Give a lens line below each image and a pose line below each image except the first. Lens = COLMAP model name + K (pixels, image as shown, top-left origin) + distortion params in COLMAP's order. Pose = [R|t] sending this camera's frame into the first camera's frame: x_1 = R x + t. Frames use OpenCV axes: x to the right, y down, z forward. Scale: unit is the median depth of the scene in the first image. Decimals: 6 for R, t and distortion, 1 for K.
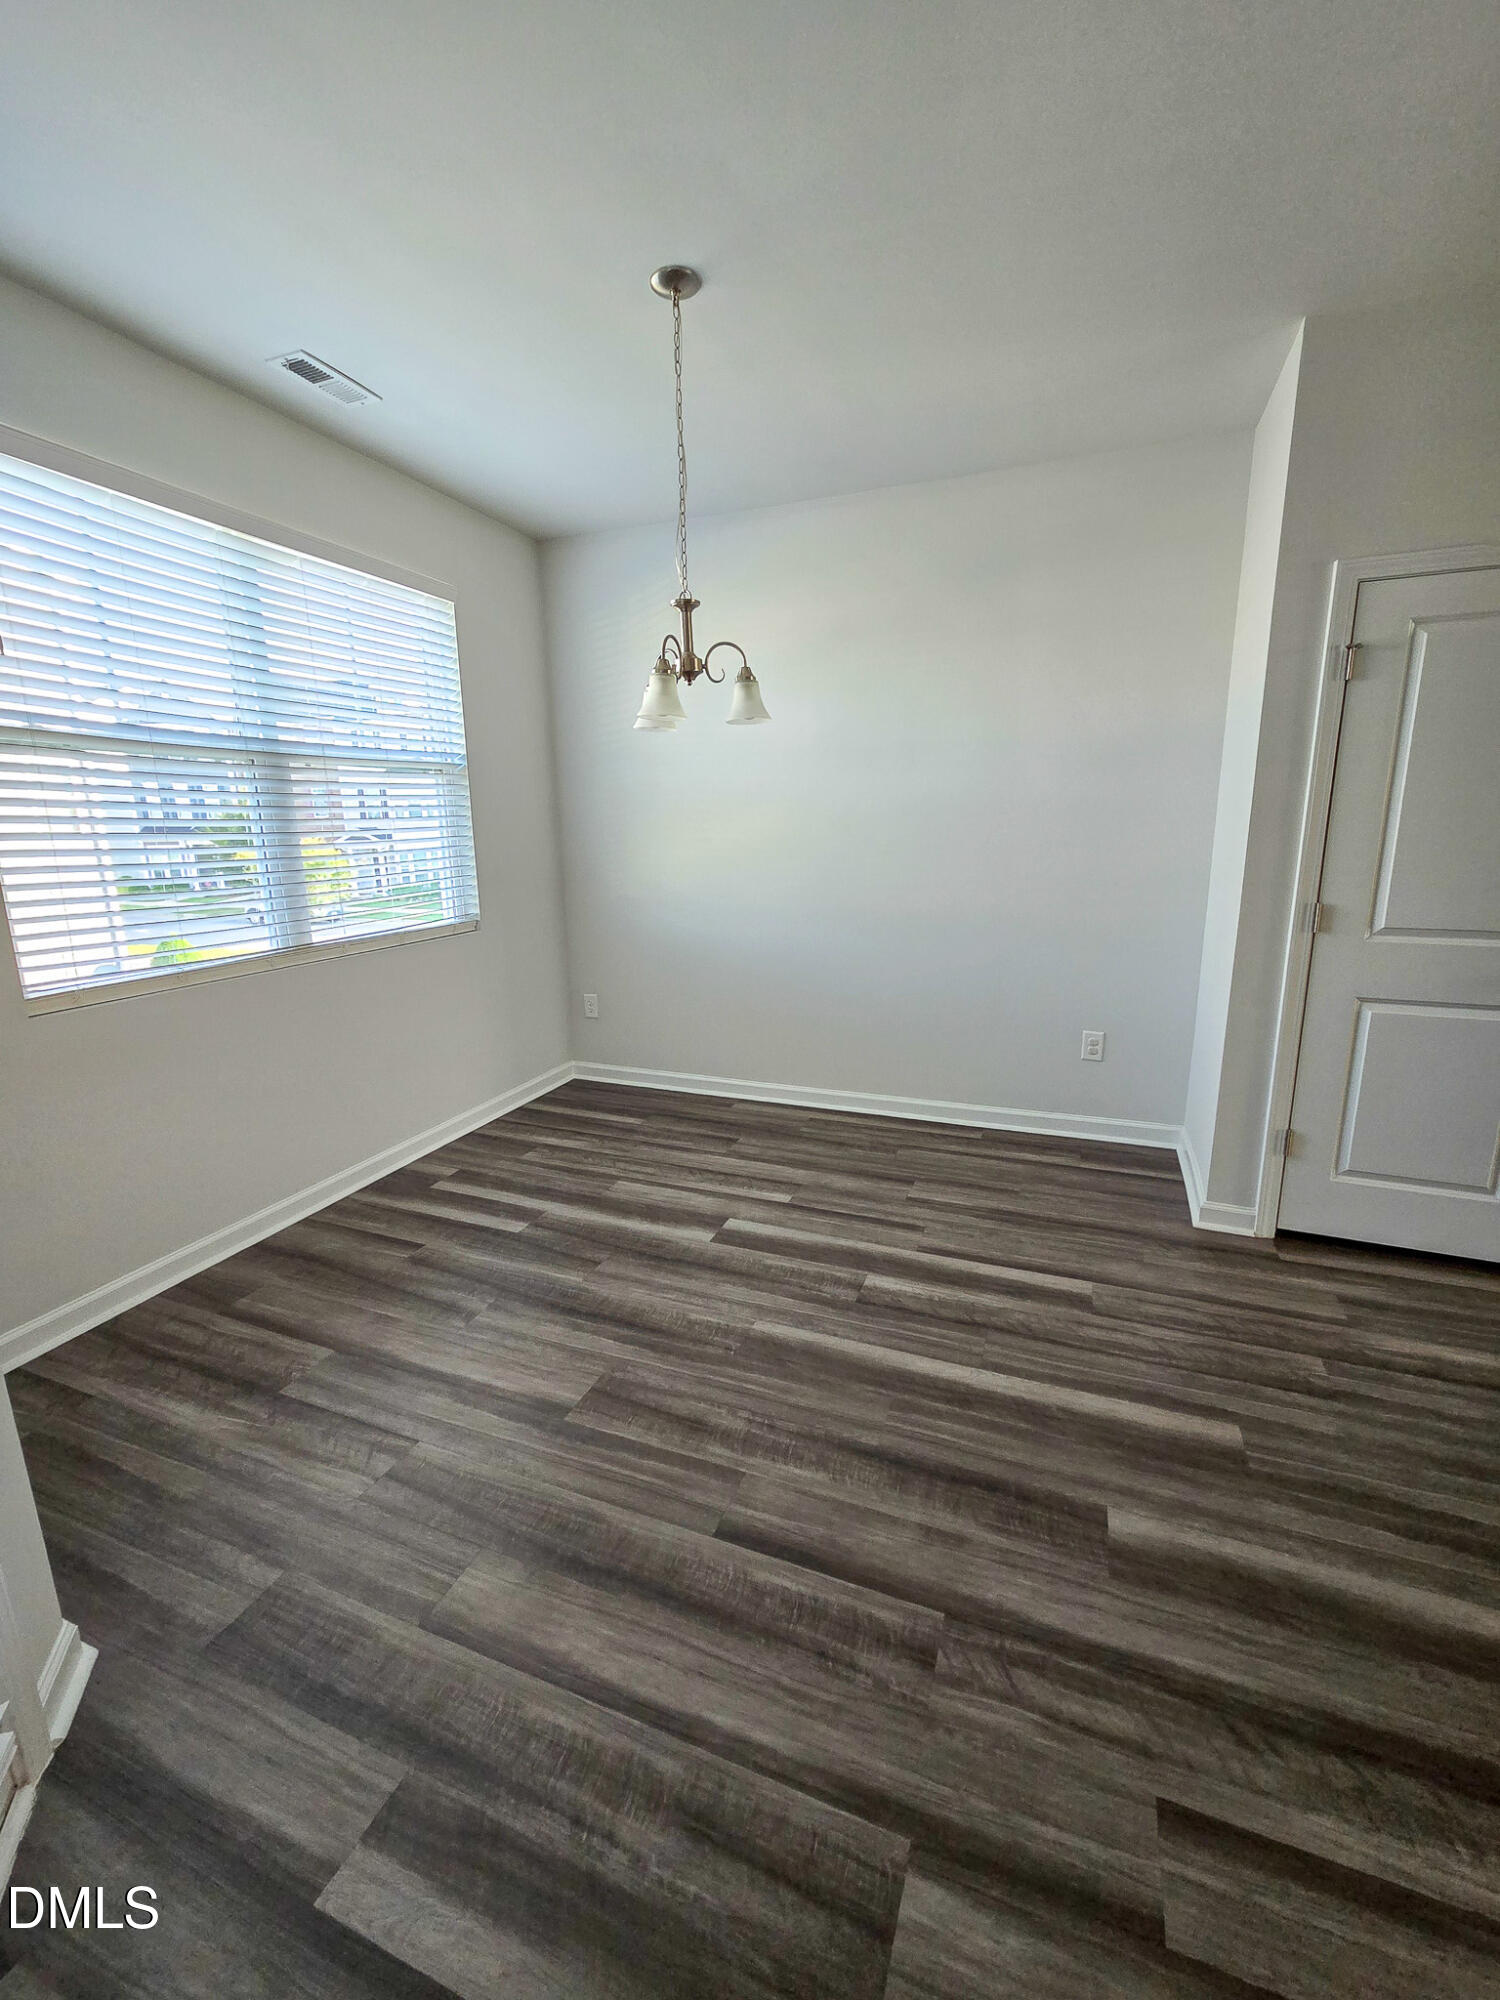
lens RADIAL K [[831.1, 0, 709.0], [0, 831.1, 1011.4], [0, 0, 1]] dist [-0.000939, 0.000632]
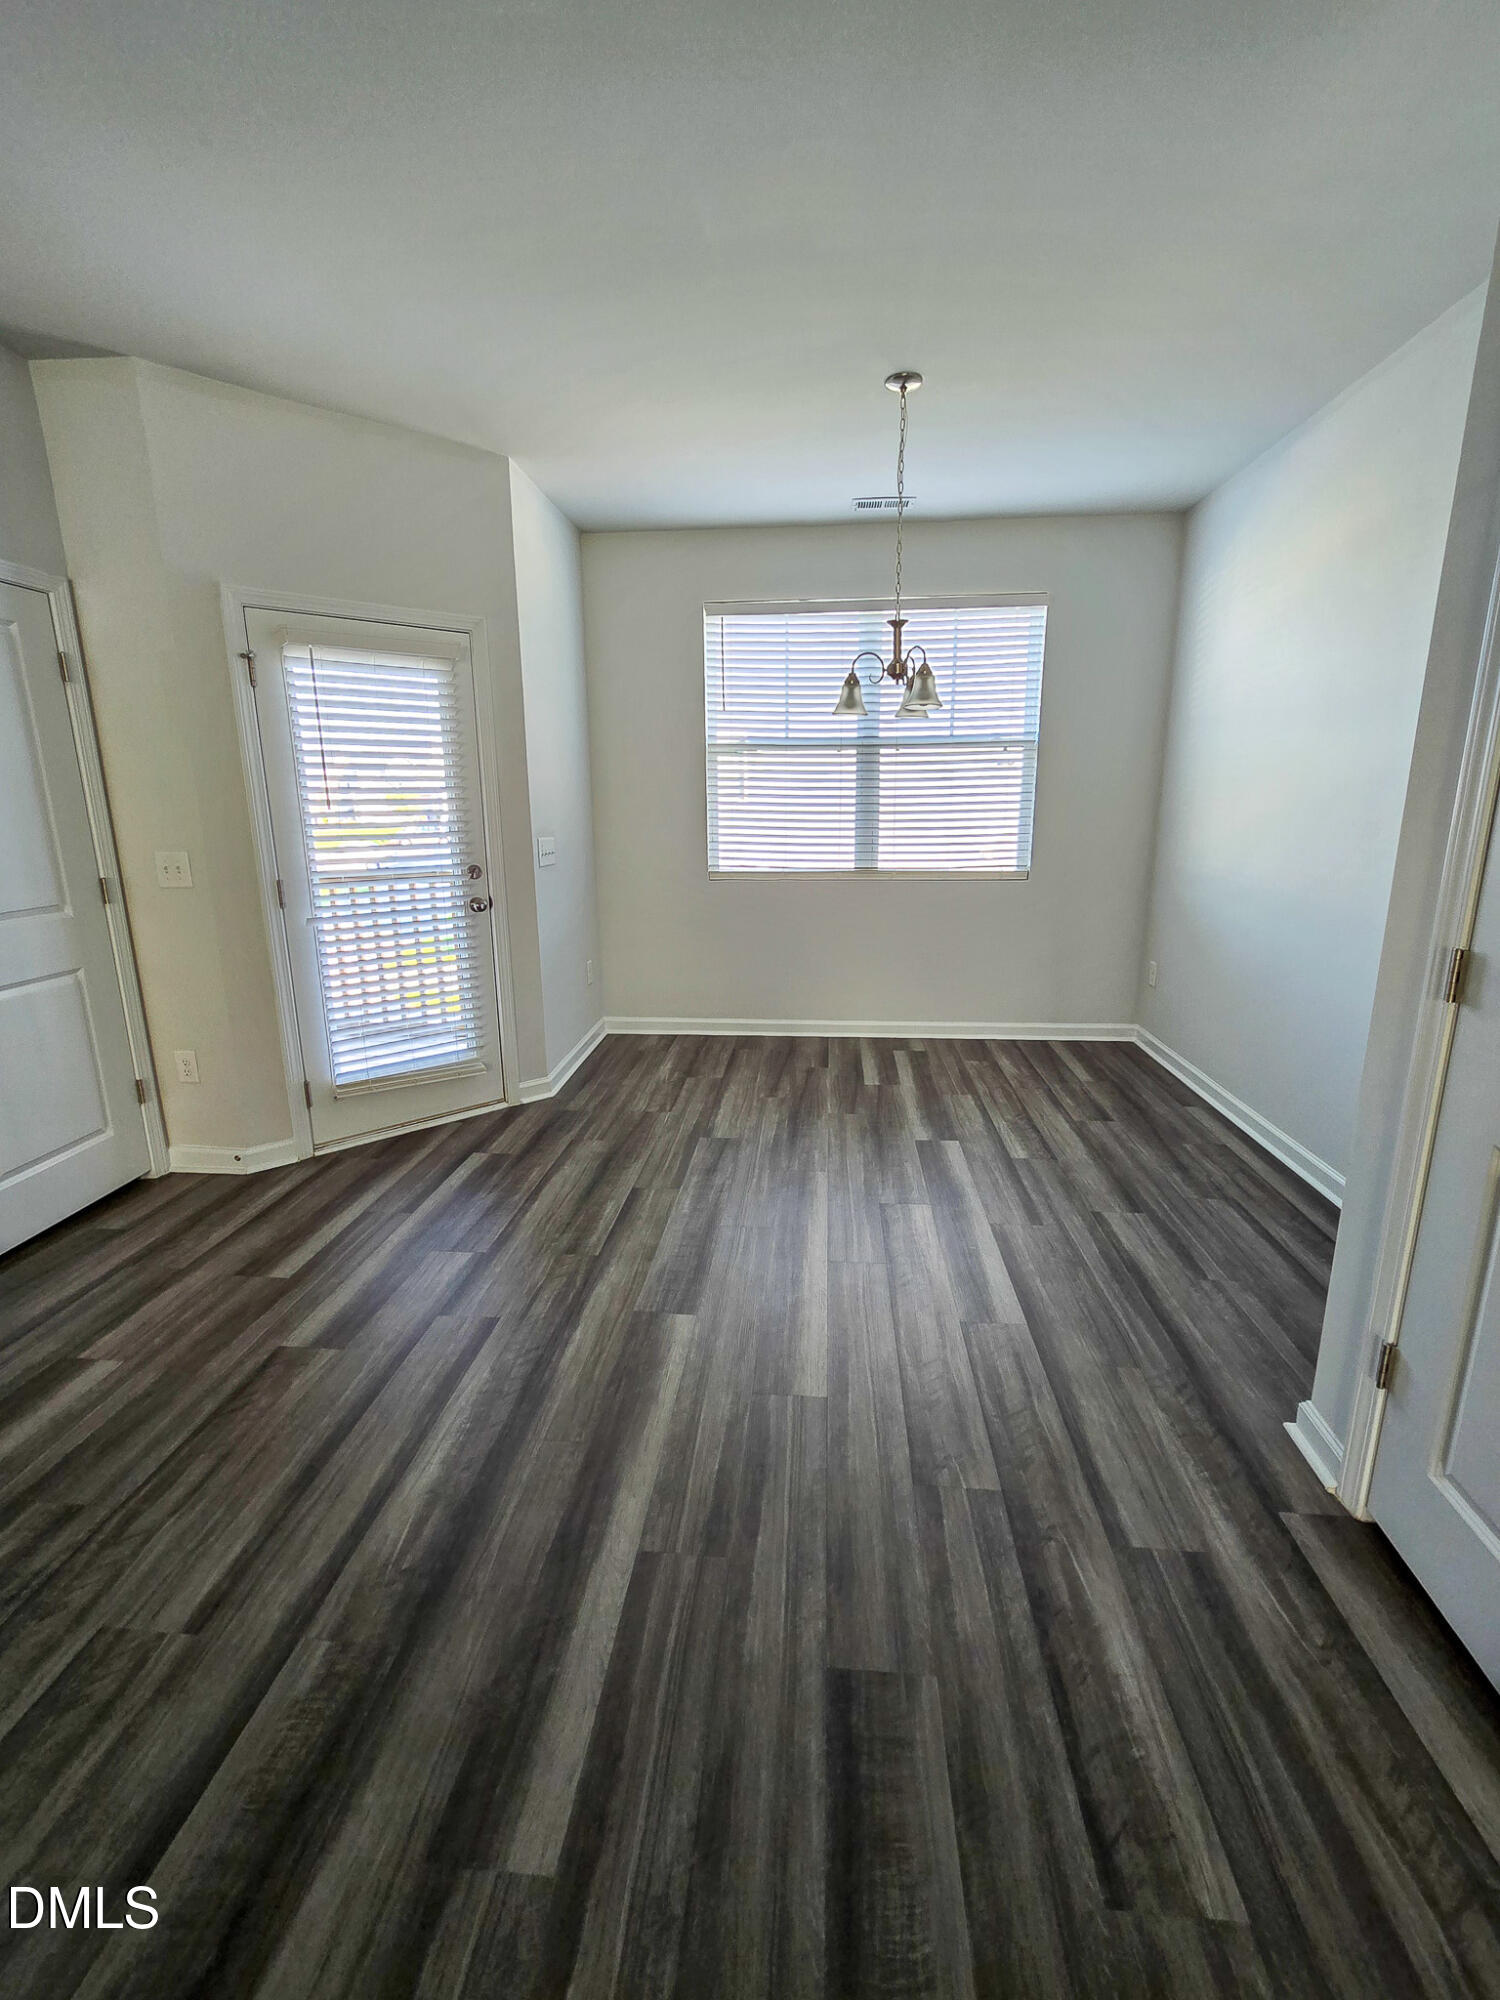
lens RADIAL K [[831.1, 0, 770.1], [0, 831.1, 999.5], [0, 0, 1]] dist [-0.000939, 0.000632]
pose [[0.291817, 0.238049, -0.926377, 0.969341], [-0.213762, 0.960268, 0.179421, -0.086255], [0.932281, 0.145666, 0.331109, 0.361581]]
